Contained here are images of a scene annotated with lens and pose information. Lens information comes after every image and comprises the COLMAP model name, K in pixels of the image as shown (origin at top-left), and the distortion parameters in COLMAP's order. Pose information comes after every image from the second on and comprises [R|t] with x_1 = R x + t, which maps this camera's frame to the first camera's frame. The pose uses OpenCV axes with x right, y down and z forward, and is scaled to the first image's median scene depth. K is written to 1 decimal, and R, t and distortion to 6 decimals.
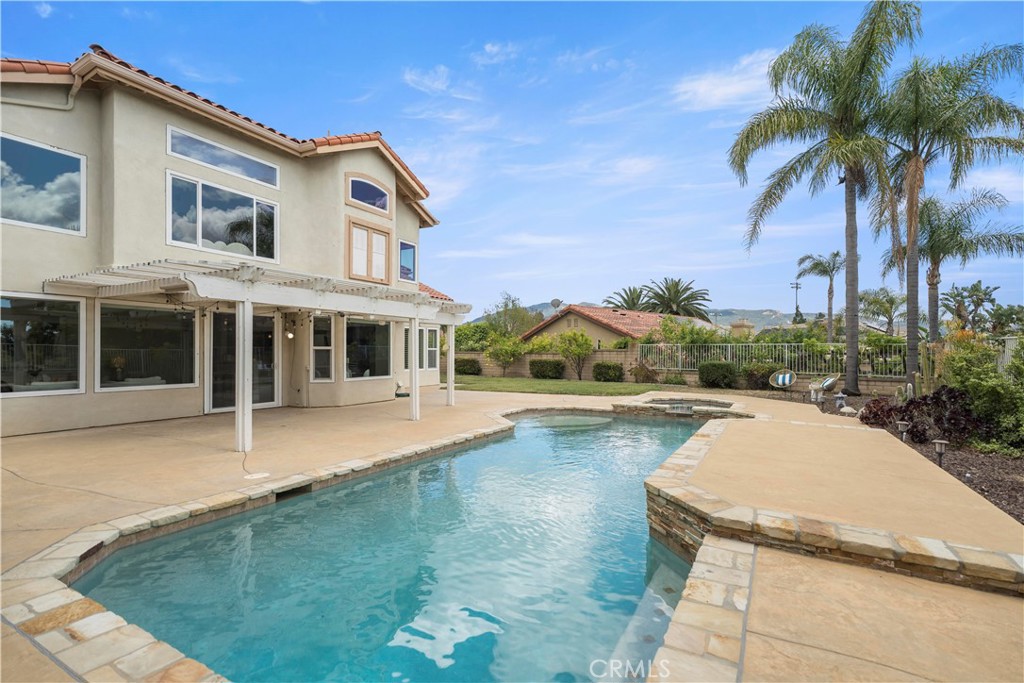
lens RADIAL K [[468.5, 0, 514.2], [0, 468.5, 345.7], [0, 0, 1]] dist [0.003007, 0.000218]
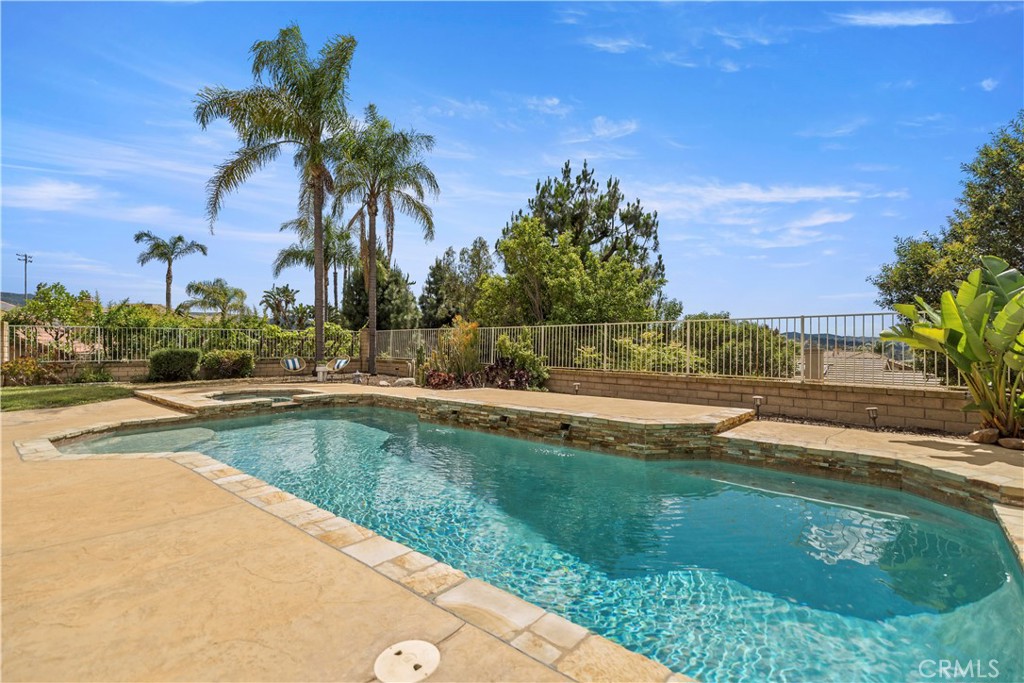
lens RADIAL K [[468.5, 0, 514.2], [0, 468.5, 345.7], [0, 0, 1]] dist [0.003007, 0.000218]
pose [[0.187422, -0.010292, 0.982226, -0.359675], [-0.011940, 0.999847, 0.012755, 0.013757], [-0.982207, -0.014119, 0.187271, 0.349756]]
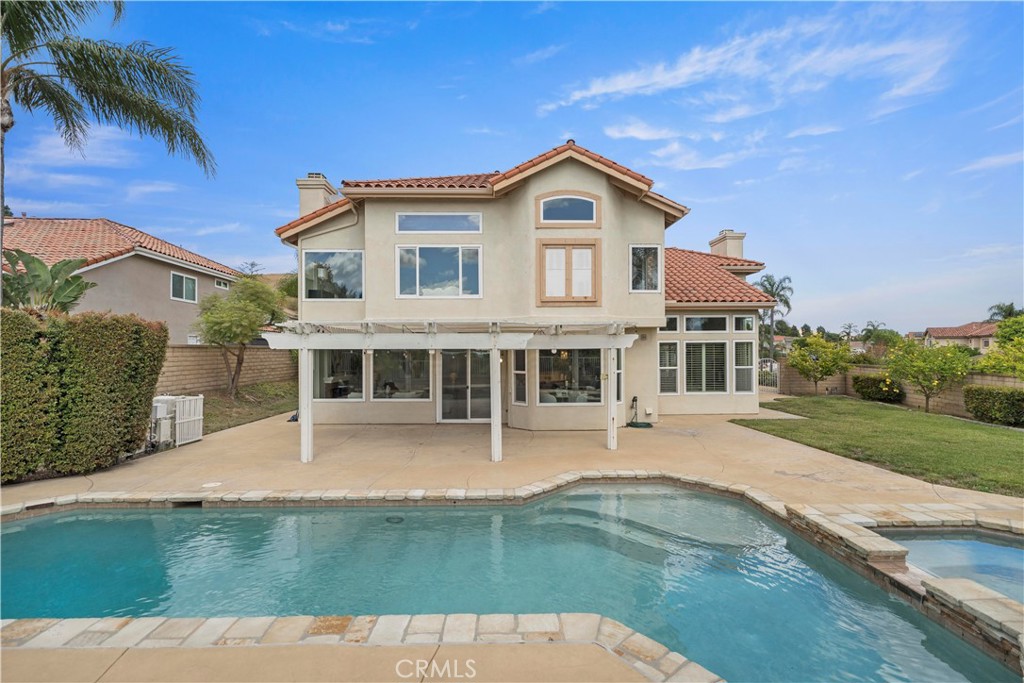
lens RADIAL K [[456.4, 0, 511.2], [0, 456.4, 346.0], [0, 0, 1]] dist [-0.001074, 0.000007]
pose [[0.505610, -0.015278, -0.862627, 0.436925], [0.016666, 0.999830, -0.007939, -0.043299], [0.862601, -0.010362, 0.505779, 0.447335]]
